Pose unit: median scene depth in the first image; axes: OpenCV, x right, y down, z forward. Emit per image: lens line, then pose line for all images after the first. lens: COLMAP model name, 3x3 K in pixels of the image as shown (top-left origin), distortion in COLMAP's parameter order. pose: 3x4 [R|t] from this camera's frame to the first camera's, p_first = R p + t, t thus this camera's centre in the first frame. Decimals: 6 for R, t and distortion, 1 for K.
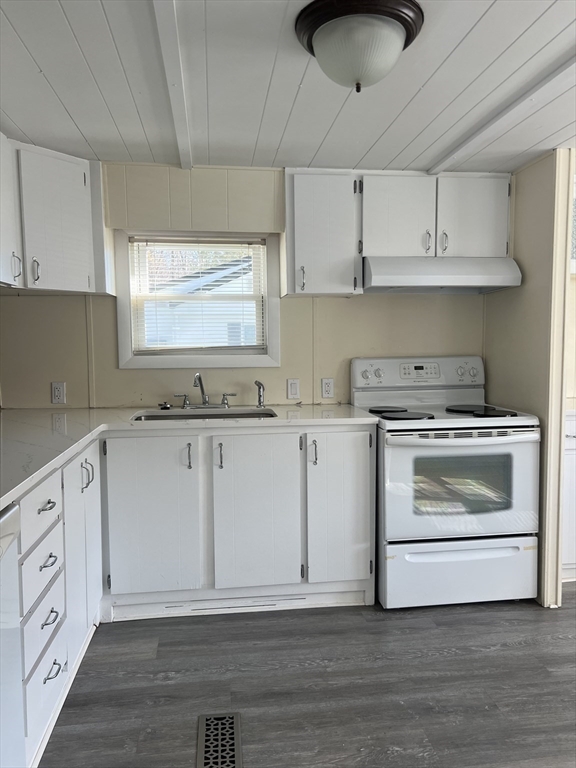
lens RADIAL K [[576.5, 0, 285.0], [0, 576.5, 382.1], [0, 0, 1]] dist [0.010426, -0.009419]
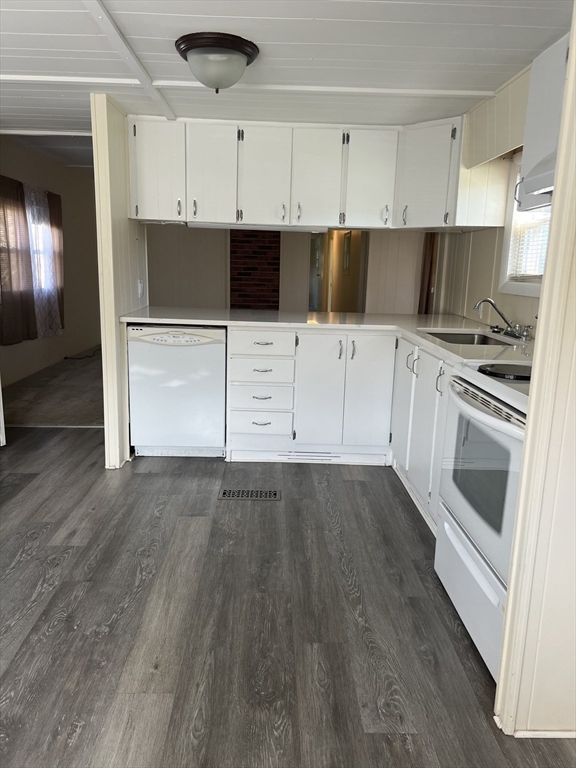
lens RADIAL K [[576.5, 0, 285.7], [0, 576.5, 384.3], [0, 0, 1]] dist [0.010426, -0.009419]
pose [[-0.085949, 0.213303, -0.973198, 1.235777], [-0.120987, 0.967349, 0.222706, -0.070060], [0.988926, 0.136885, -0.057335, 0.960407]]
